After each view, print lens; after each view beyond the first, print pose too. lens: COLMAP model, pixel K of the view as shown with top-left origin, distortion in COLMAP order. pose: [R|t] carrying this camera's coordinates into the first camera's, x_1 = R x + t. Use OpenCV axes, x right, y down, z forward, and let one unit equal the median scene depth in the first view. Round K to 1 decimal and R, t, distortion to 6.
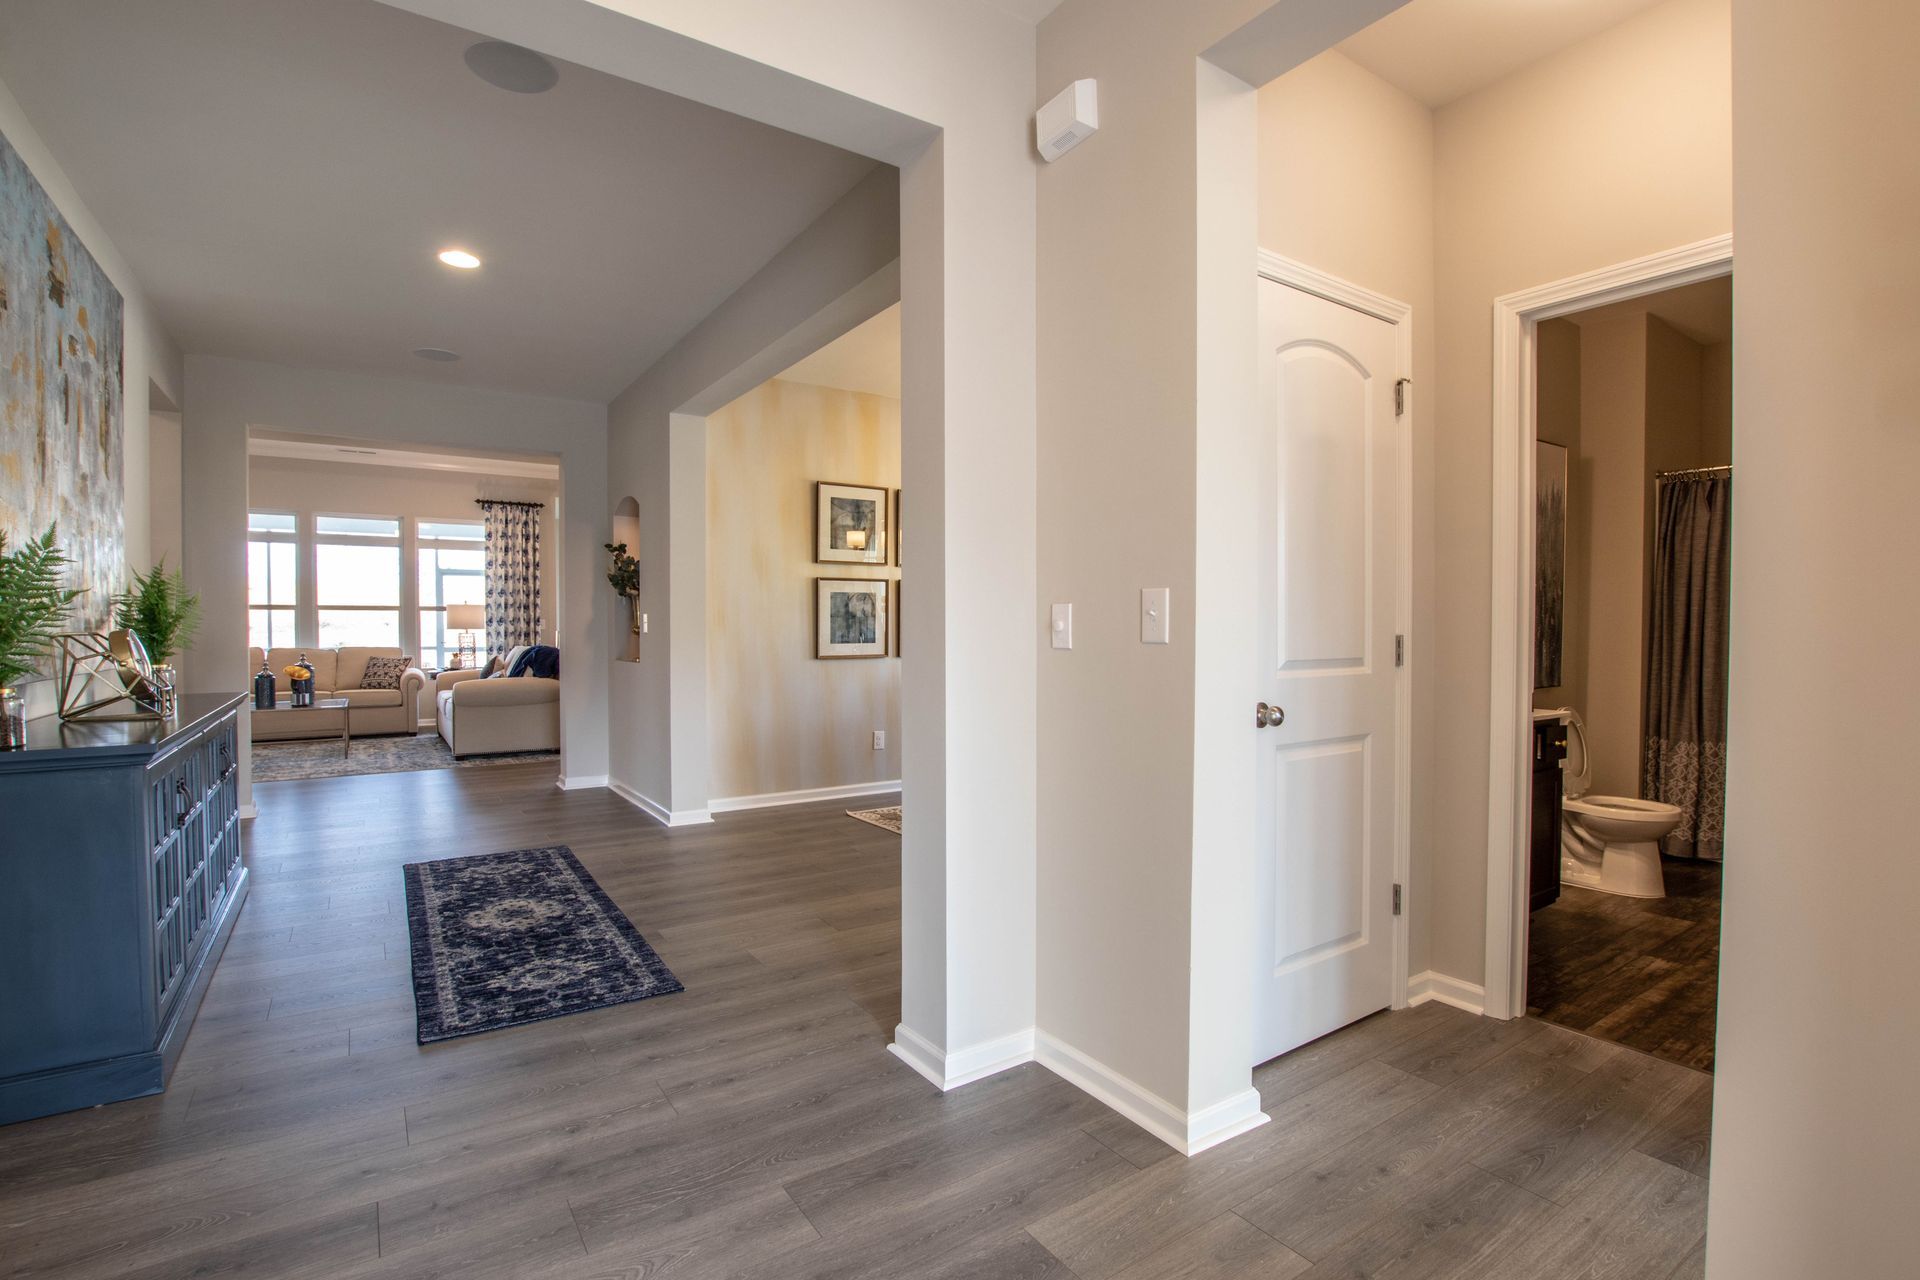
lens RADIAL K [[890.7, 0, 948.3], [0, 890.7, 646.6], [0, 0, 1]] dist [-0.033446, 0.001867]
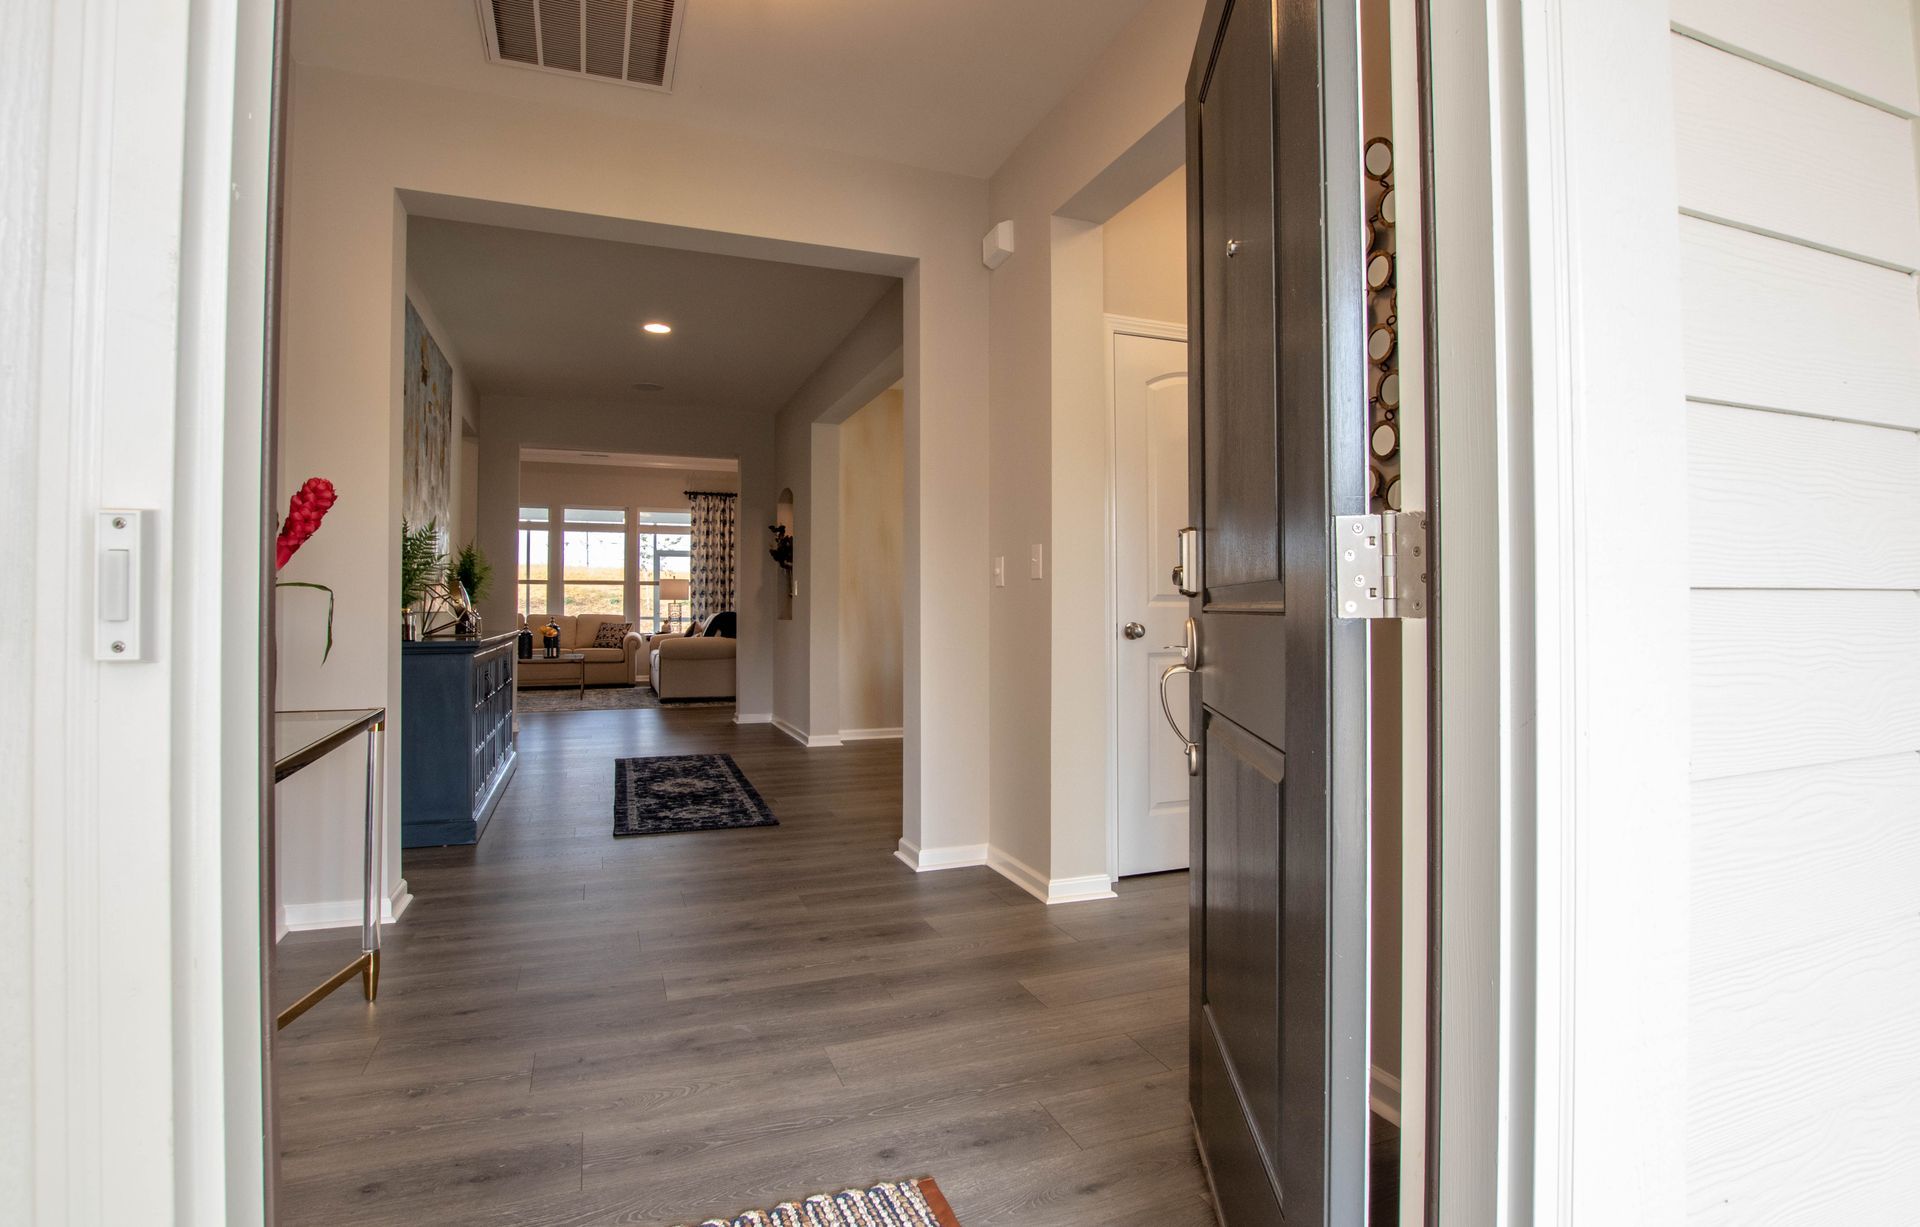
lens RADIAL K [[925.6, 0, 958.2], [0, 925.6, 599.0], [0, 0, 1]] dist [-0.058162, 0.000168]
pose [[0.976646, -0.001829, -0.214846, 0.126433], [-0.005487, 0.999425, -0.033451, 0.024257], [0.214784, 0.033848, 0.976075, -0.175514]]
